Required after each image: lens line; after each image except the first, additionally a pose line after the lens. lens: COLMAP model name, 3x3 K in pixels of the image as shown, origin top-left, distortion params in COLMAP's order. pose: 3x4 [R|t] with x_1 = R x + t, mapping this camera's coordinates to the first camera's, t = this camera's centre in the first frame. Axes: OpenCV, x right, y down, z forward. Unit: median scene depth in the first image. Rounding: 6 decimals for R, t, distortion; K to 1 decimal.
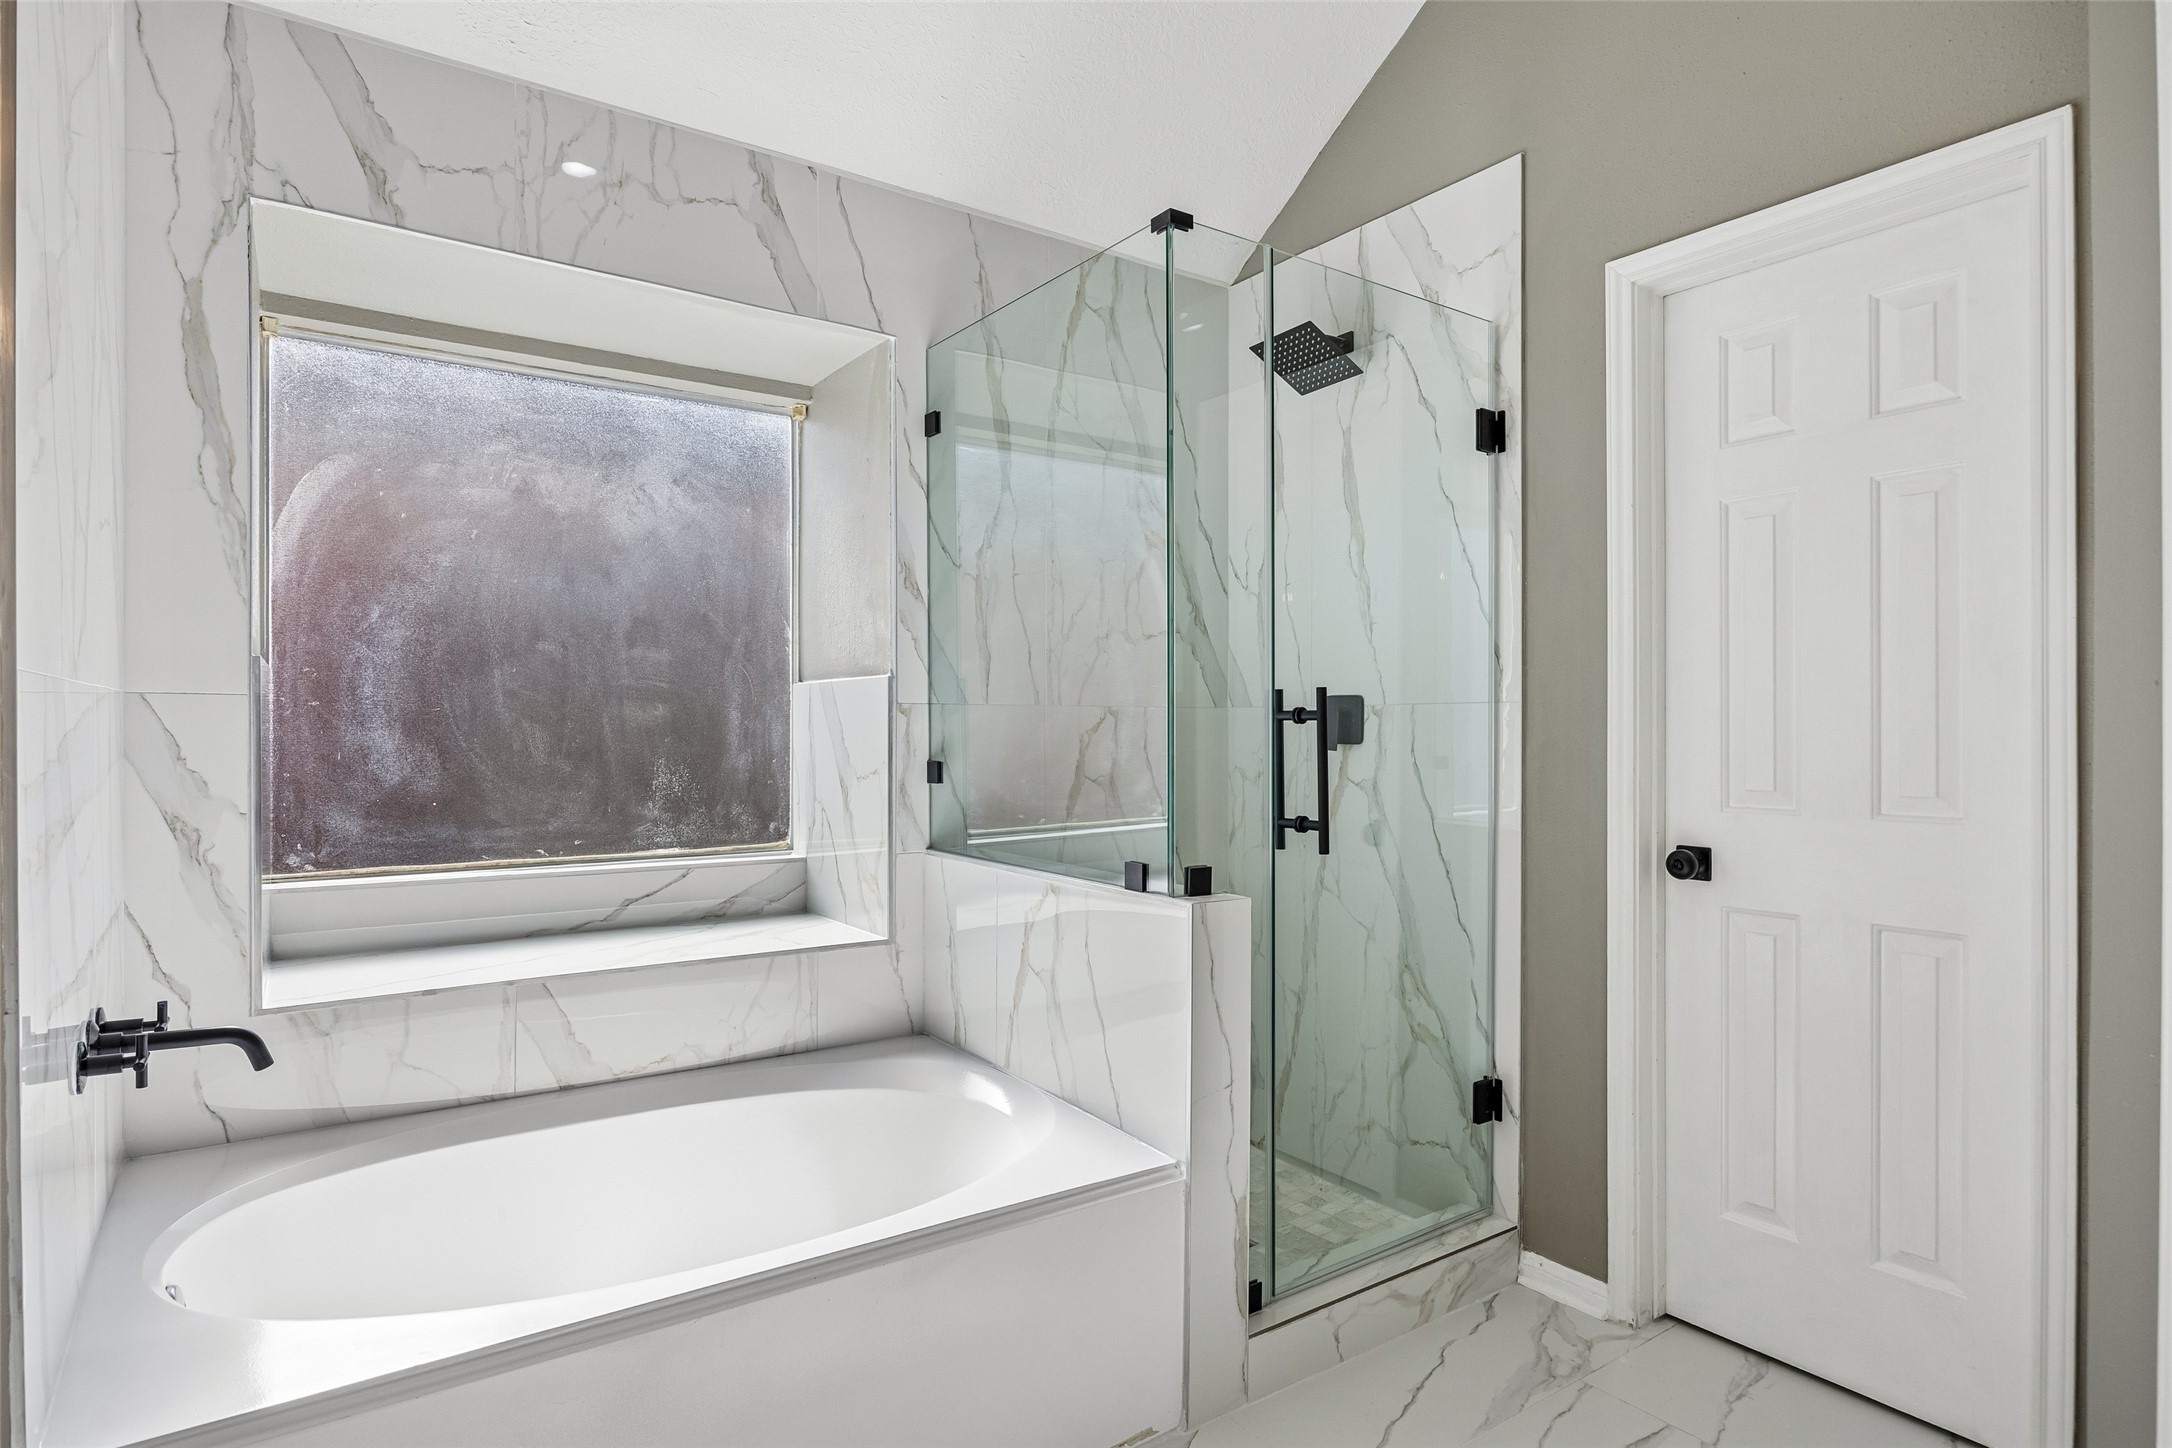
lens RADIAL K [[1142.9, 0, 1075.6], [0, 1142.9, 733.4], [0, 0, 1]] dist [-0.004267, -0.000583]
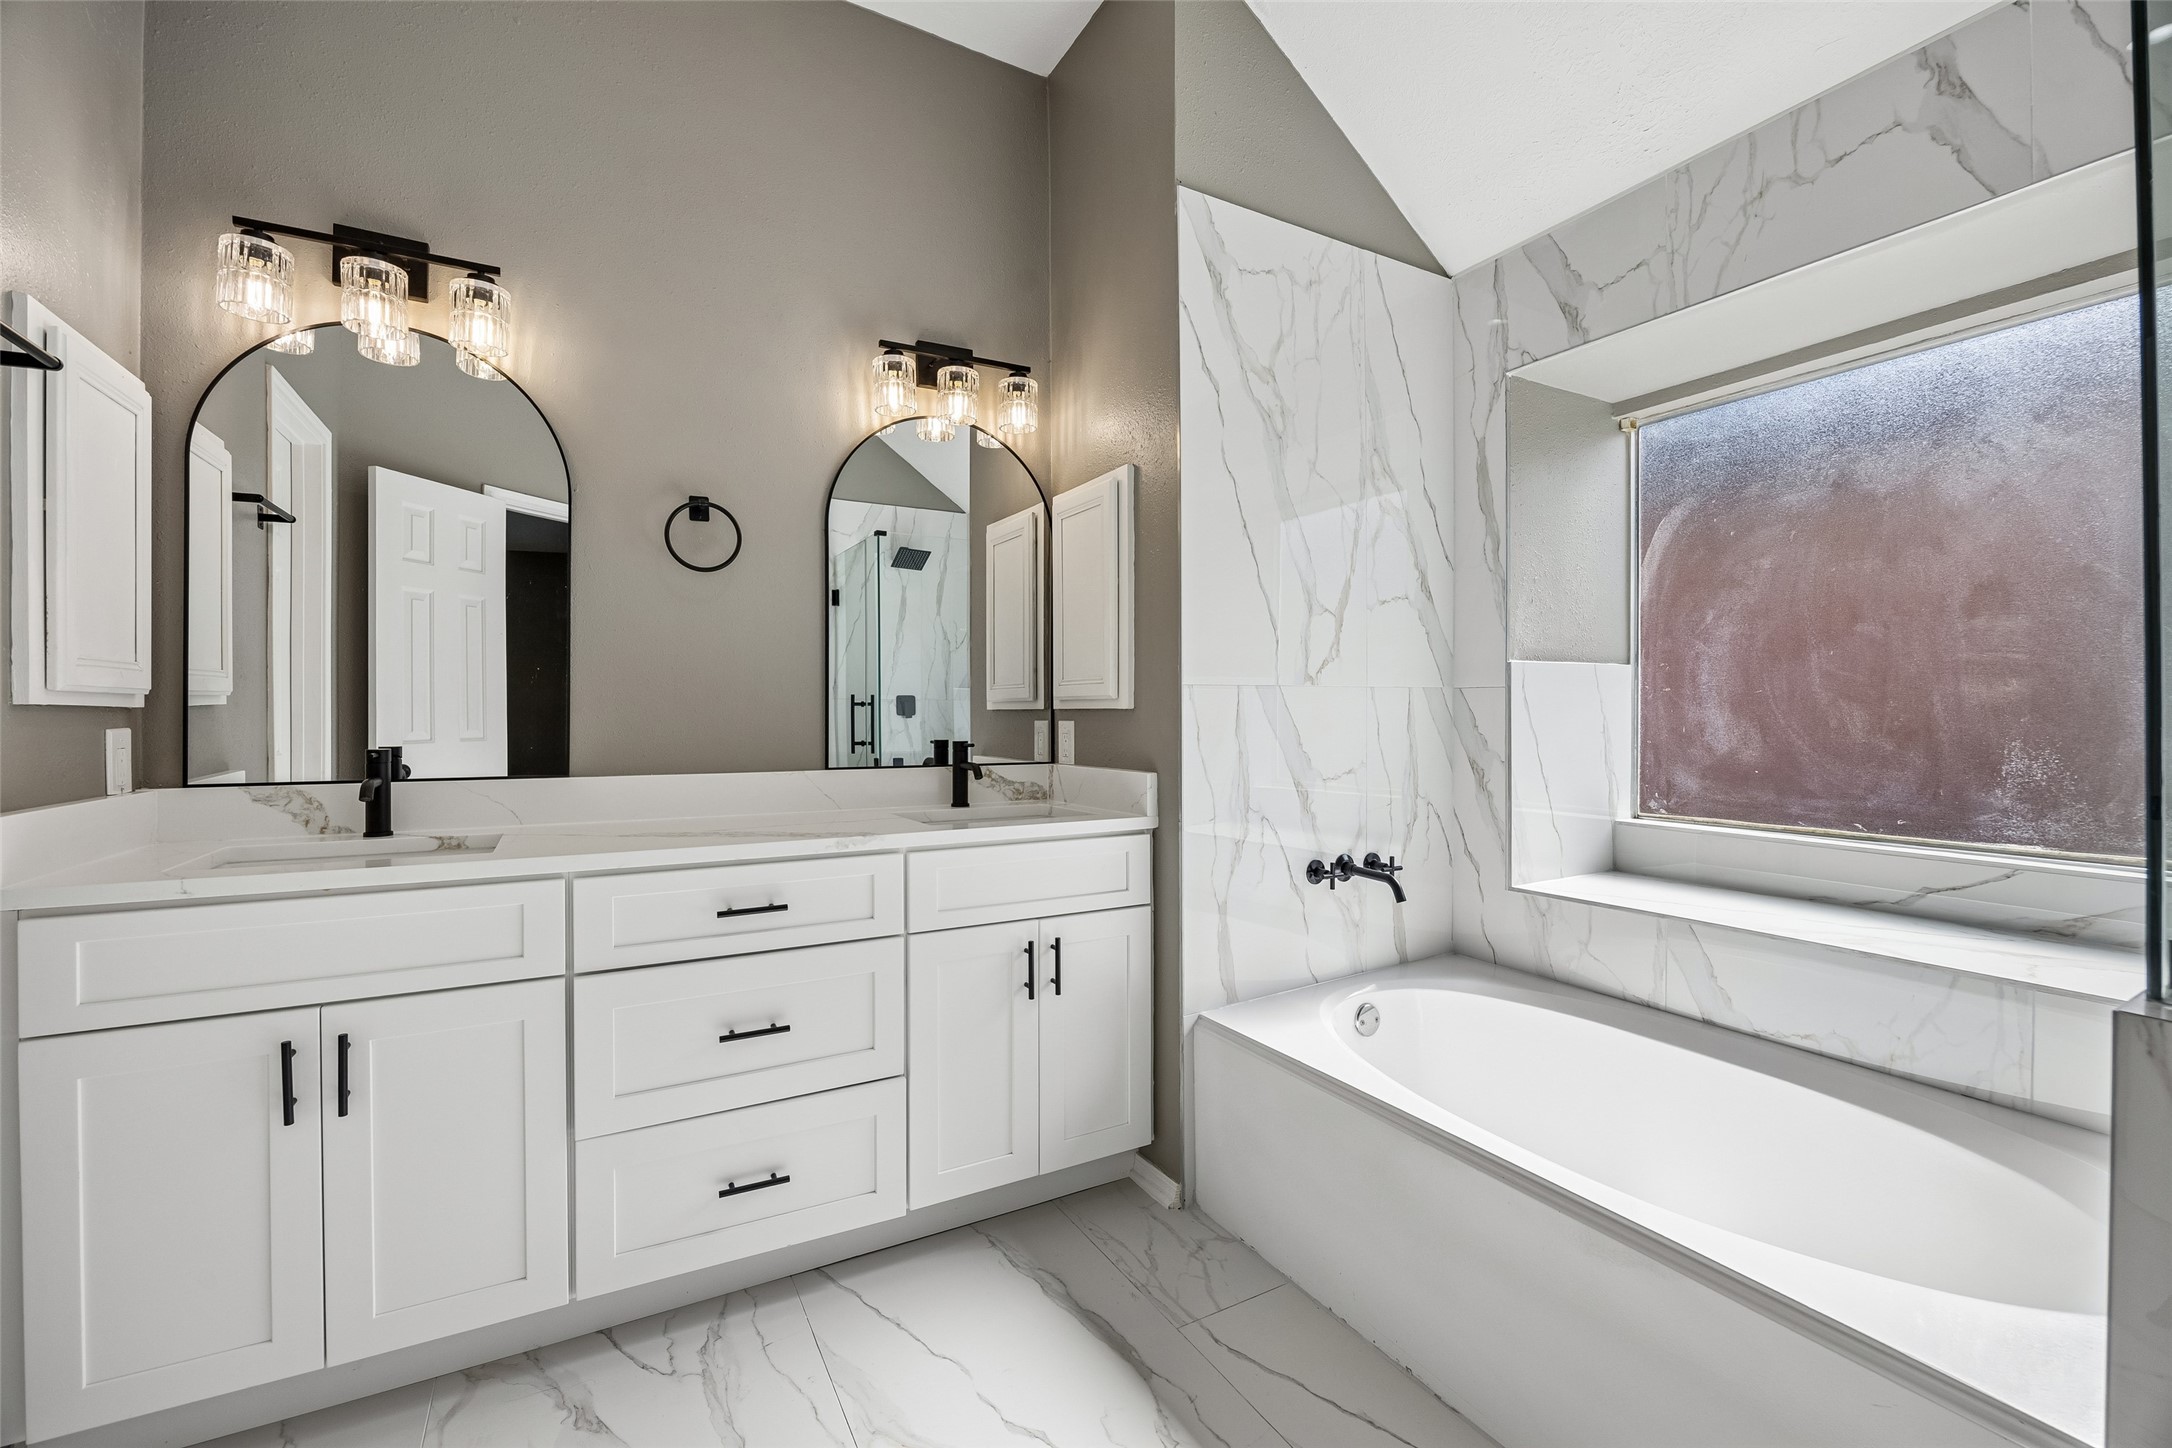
lens RADIAL K [[914.5, 0, 1078.4], [0, 914.5, 716.0], [0, 0, 1]] dist [-0.016175, 0.001682]
pose [[-0.104784, 0.002675, -0.994491, 0.446352], [-0.003979, 0.999987, 0.003109, 0.004079], [0.994487, 0.004283, -0.104772, 0.403202]]
